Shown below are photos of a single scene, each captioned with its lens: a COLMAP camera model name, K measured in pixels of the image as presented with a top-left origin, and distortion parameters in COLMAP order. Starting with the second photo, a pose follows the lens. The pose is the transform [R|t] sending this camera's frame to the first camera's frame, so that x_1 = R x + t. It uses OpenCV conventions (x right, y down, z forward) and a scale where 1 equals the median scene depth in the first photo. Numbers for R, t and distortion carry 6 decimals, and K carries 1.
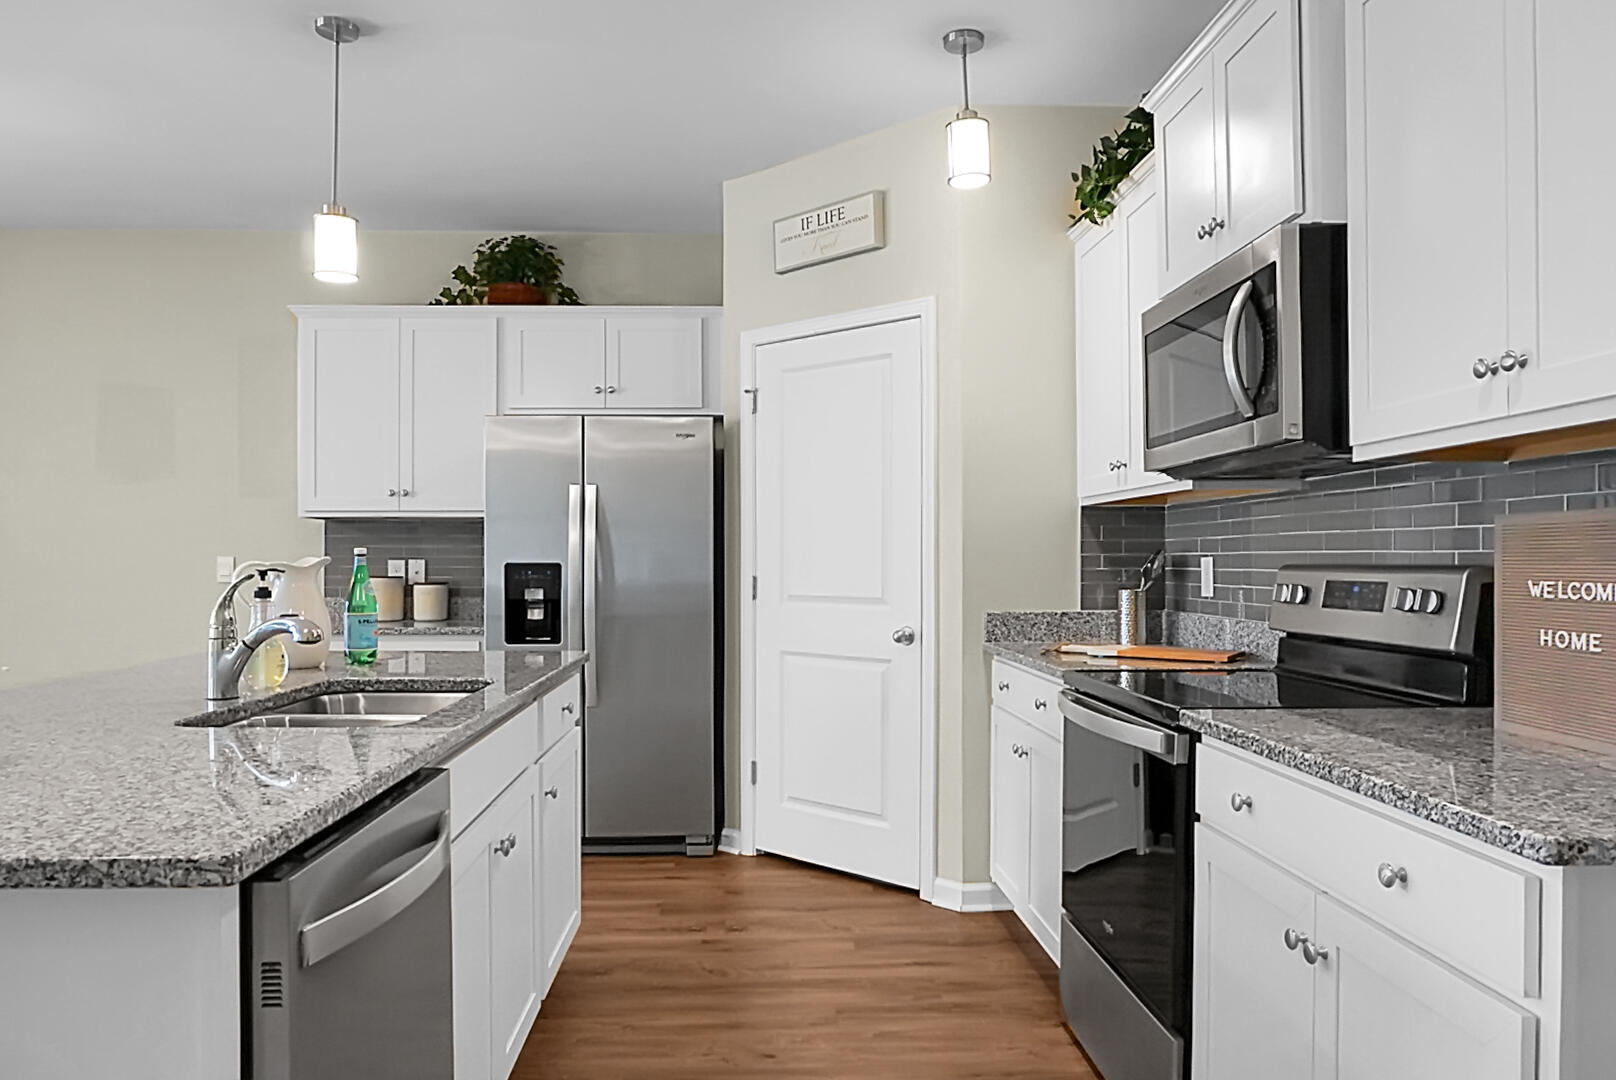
lens RADIAL K [[1092.7, 0, 766.7], [0, 1092.7, 548.1], [0, 0, 1]] dist [-0.002378, 0.000314]
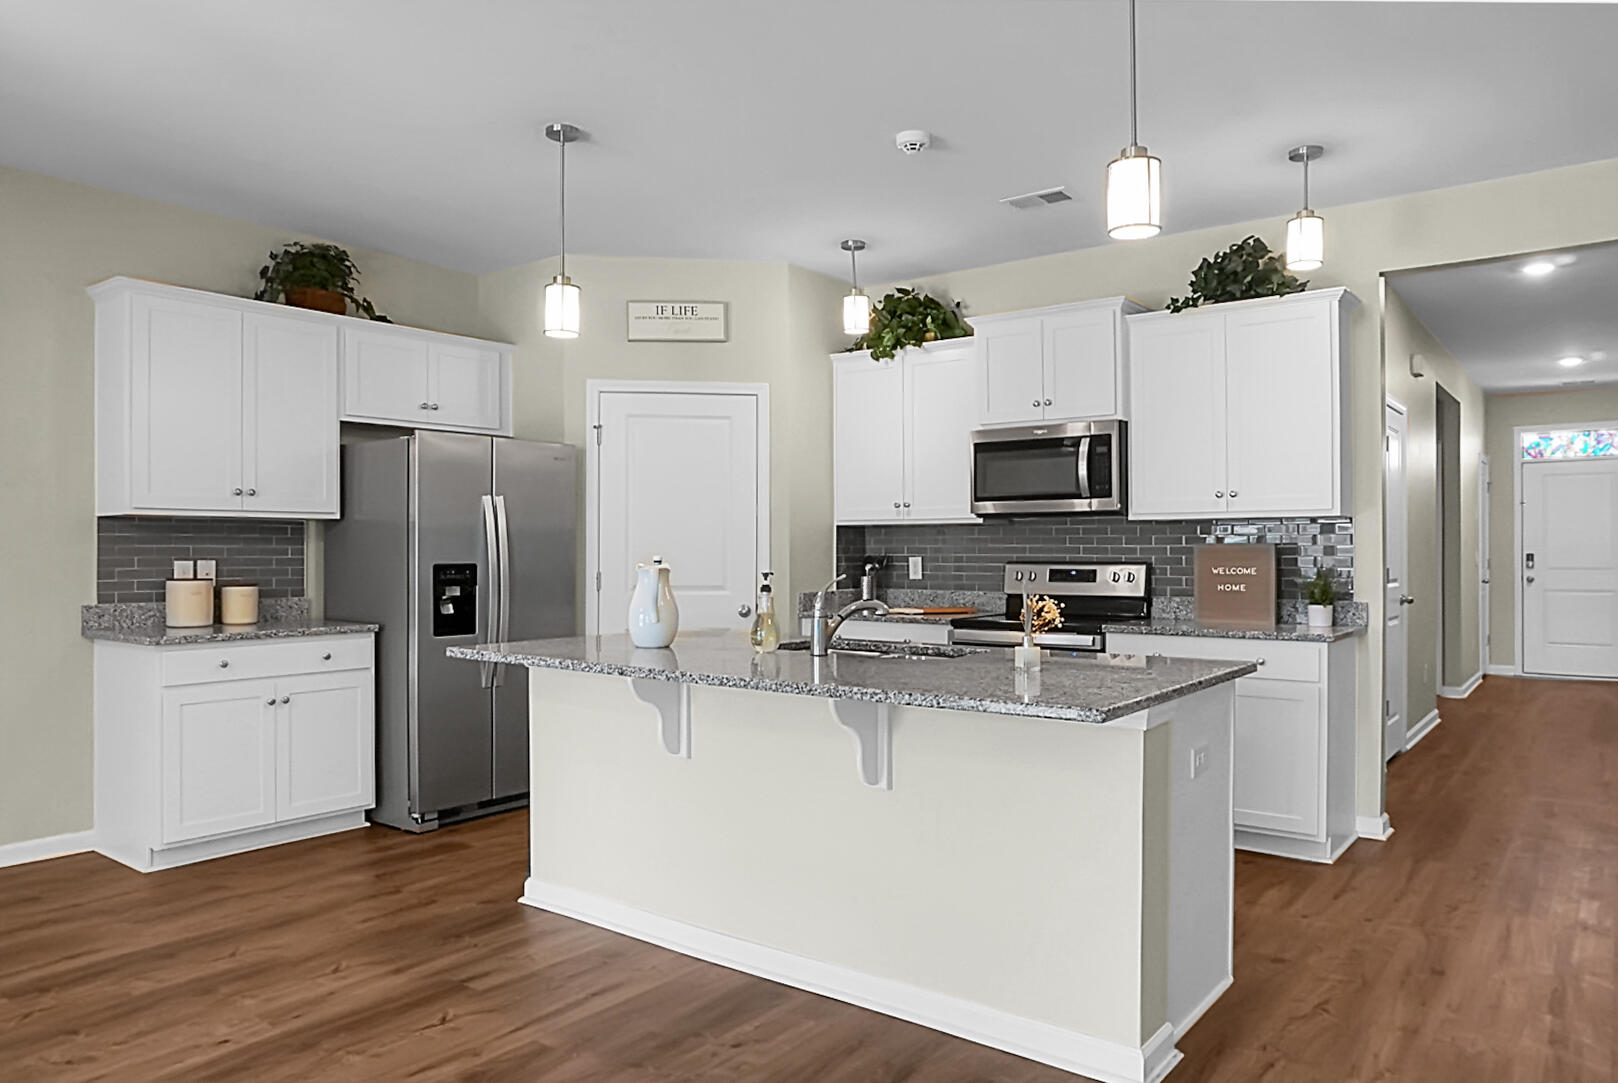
lens RADIAL K [[1084.2, 0, 786.7], [0, 1084.2, 542.5], [0, 0, 1]] dist [-0.024065, 0.000656]
pose [[0.639399, 0.004280, 0.768863, -0.854711], [-0.008487, 0.999963, 0.001491, -0.012799], [-0.768828, -0.007479, 0.639412, 0.021528]]
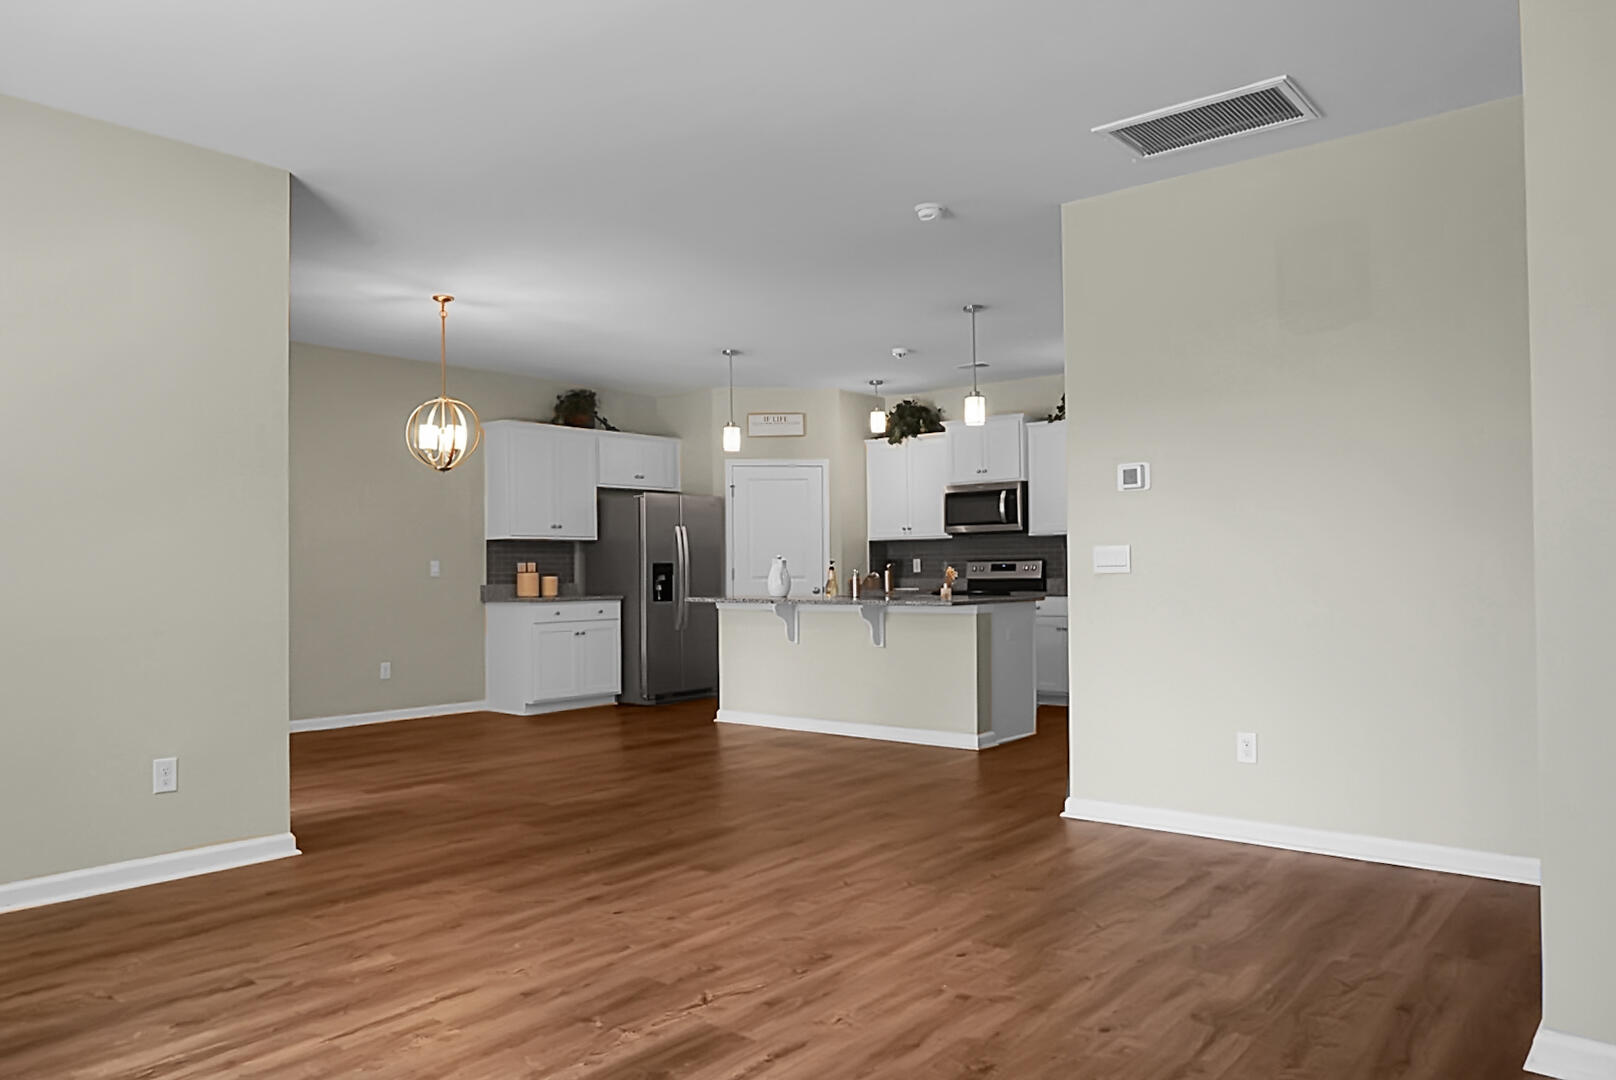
lens RADIAL K [[1092.7, 0, 766.7], [0, 1092.7, 548.1], [0, 0, 1]] dist [-0.002378, 0.000314]
pose [[0.687663, 0.007670, 0.725989, -1.612652], [0.001689, 0.999925, -0.012164, 0.010862], [-0.726028, 0.009591, 0.687598, -0.601215]]
